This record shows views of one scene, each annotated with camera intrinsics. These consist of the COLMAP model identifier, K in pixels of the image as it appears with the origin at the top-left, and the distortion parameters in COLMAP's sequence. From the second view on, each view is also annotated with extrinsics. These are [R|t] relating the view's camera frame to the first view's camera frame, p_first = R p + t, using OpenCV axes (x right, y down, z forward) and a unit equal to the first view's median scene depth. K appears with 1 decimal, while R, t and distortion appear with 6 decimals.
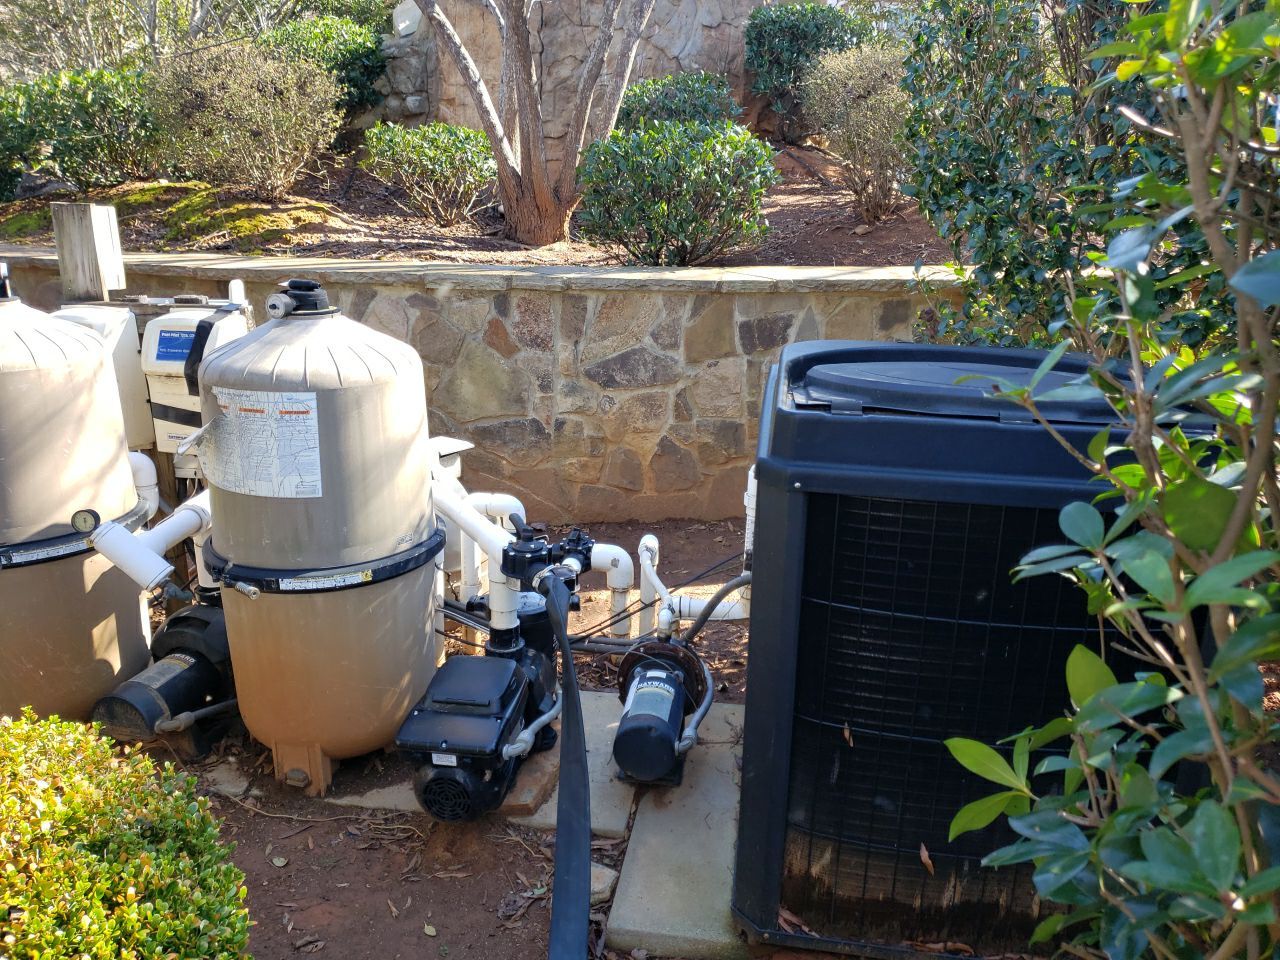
lens RADIAL K [[955.1, 0, 675.4], [0, 955.1, 479.3], [0, 0, 1]] dist [0.023159, -0.073479]
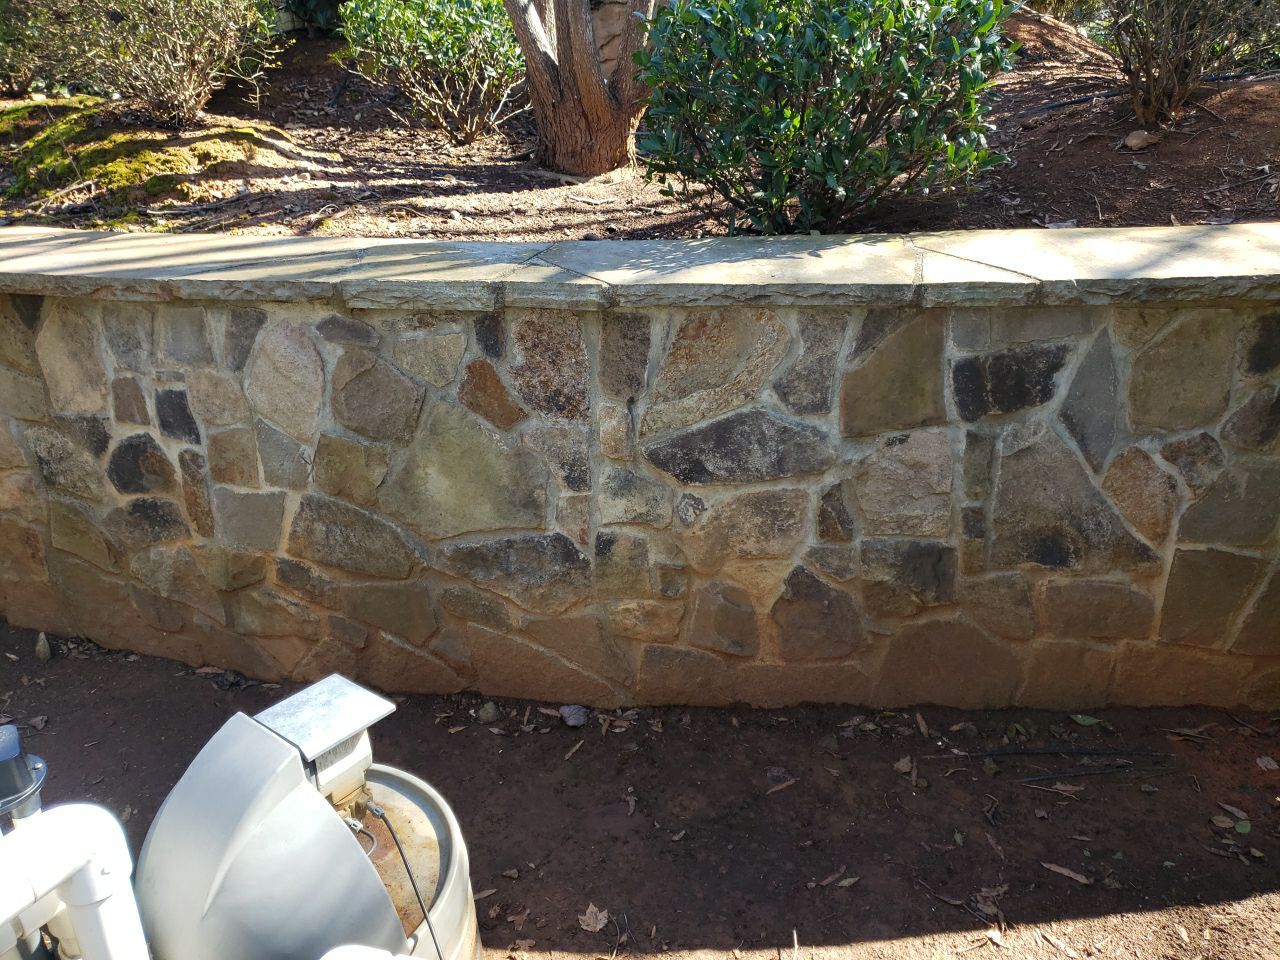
lens RADIAL K [[1002.7, 0, 656.7], [0, 1002.7, 479.1], [0, 0, 1]] dist [0.003854, 0.008224]
pose [[0.993323, 0.001189, -0.115357, -0.020748], [0.010480, 0.994883, 0.100493, -0.124317], [0.114886, -0.101031, 0.988228, 0.359042]]
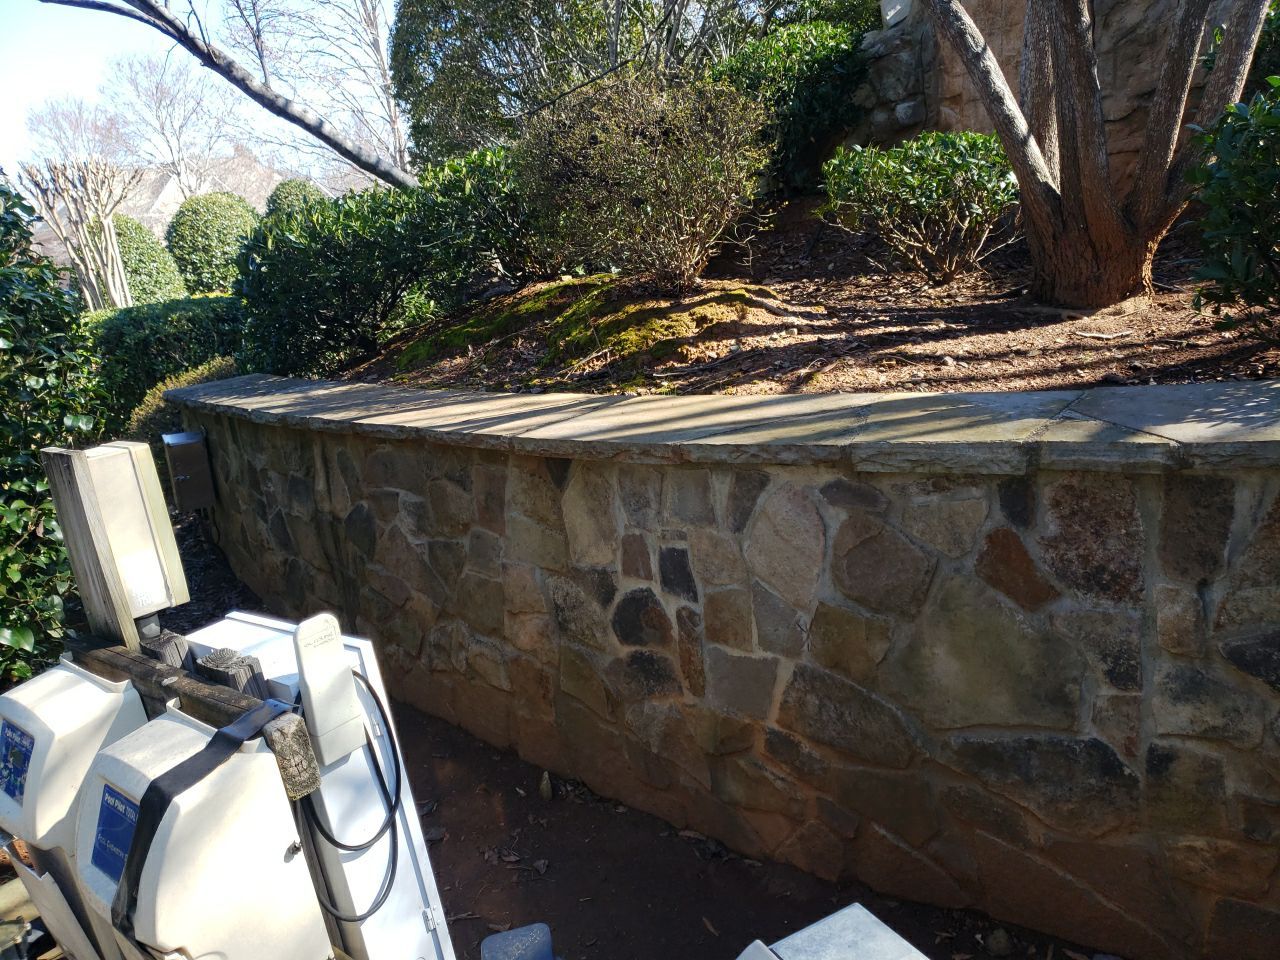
lens RADIAL K [[998.4, 0, 640.0], [0, 998.4, 480.0], [0, 0, 1]] dist [0.116273, -0.244899]
pose [[0.848290, -0.013198, -0.529368, -0.061302], [-0.002832, 0.999562, -0.029459, -0.139818], [0.529525, 0.026489, 0.847881, 0.386301]]
